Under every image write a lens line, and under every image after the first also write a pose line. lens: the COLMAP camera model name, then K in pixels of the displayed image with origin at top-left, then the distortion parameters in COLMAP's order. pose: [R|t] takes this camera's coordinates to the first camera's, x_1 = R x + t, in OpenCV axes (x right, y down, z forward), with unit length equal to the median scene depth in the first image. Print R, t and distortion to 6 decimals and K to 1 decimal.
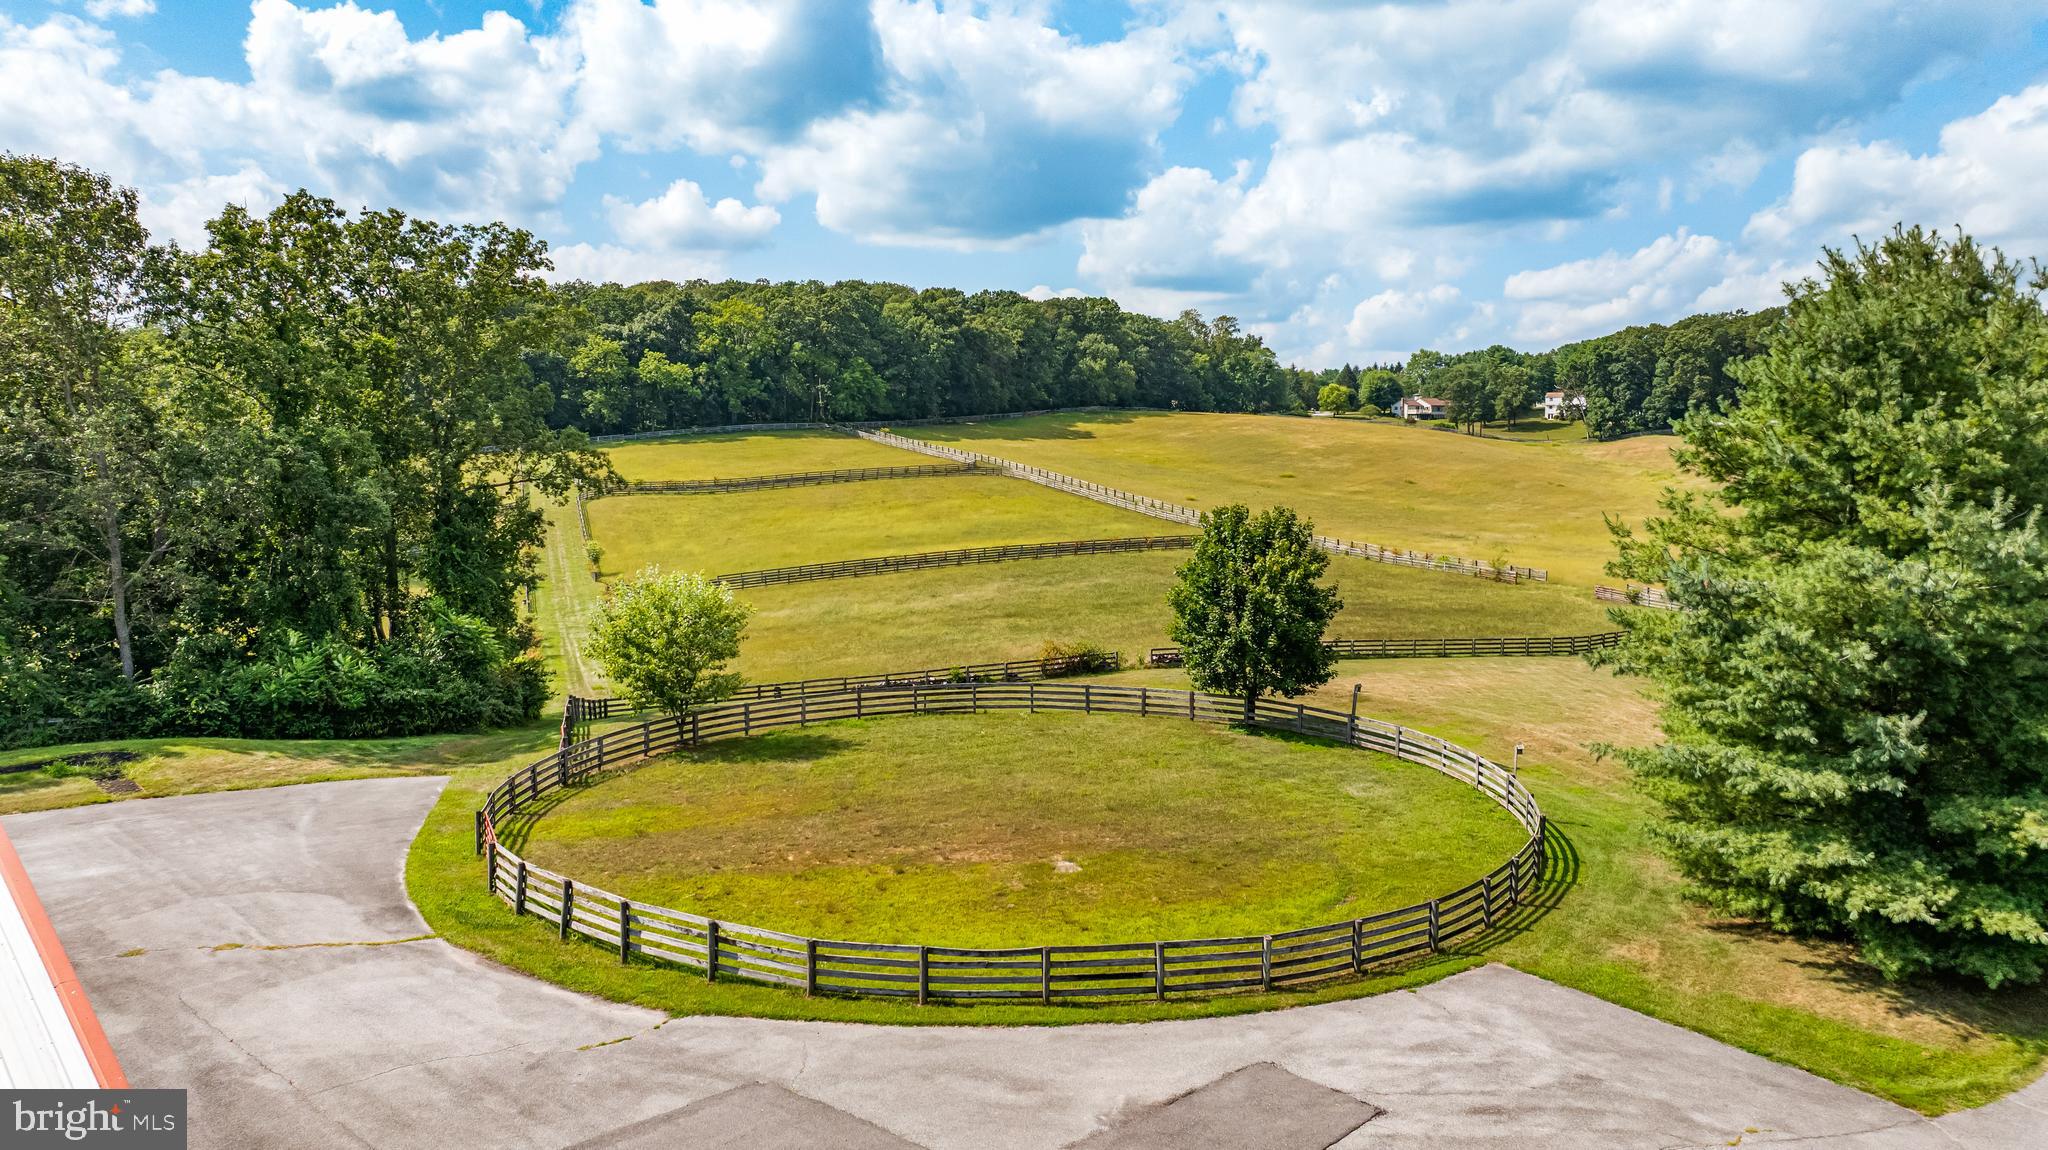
lens RADIAL K [[1480.7, 0, 1024.0], [0, 1480.7, 575.0], [0, 0, 1]] dist [-0.000578, -0.000496]
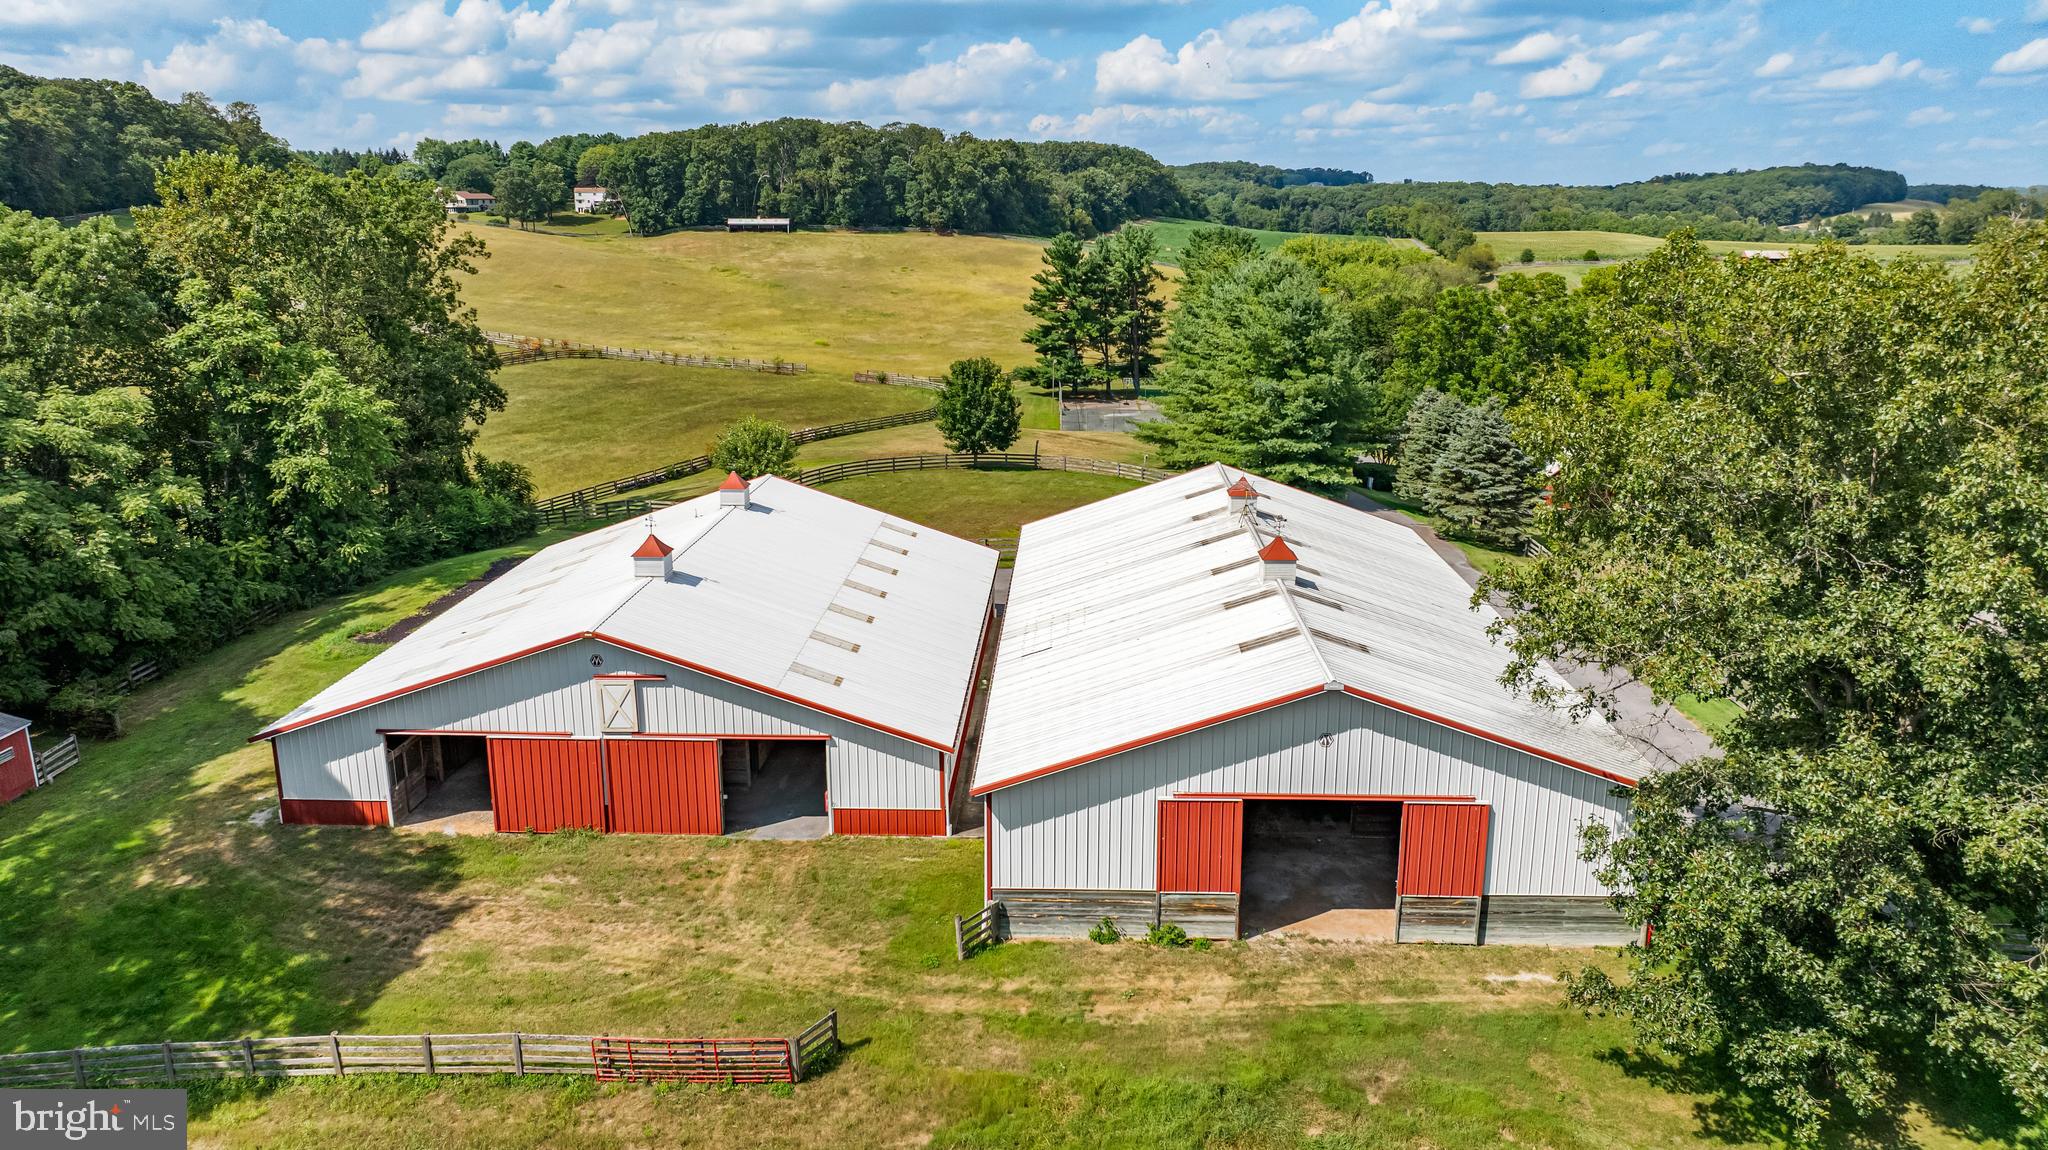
lens RADIAL K [[1480.7, 0, 1024.0], [0, 1480.7, 575.0], [0, 0, 1]] dist [-0.000578, -0.000496]
pose [[0.759144, -0.157276, 0.631637, -0.158149], [0.059378, 0.983057, 0.173414, -0.014367], [-0.648209, -0.094140, 0.755620, -0.084129]]
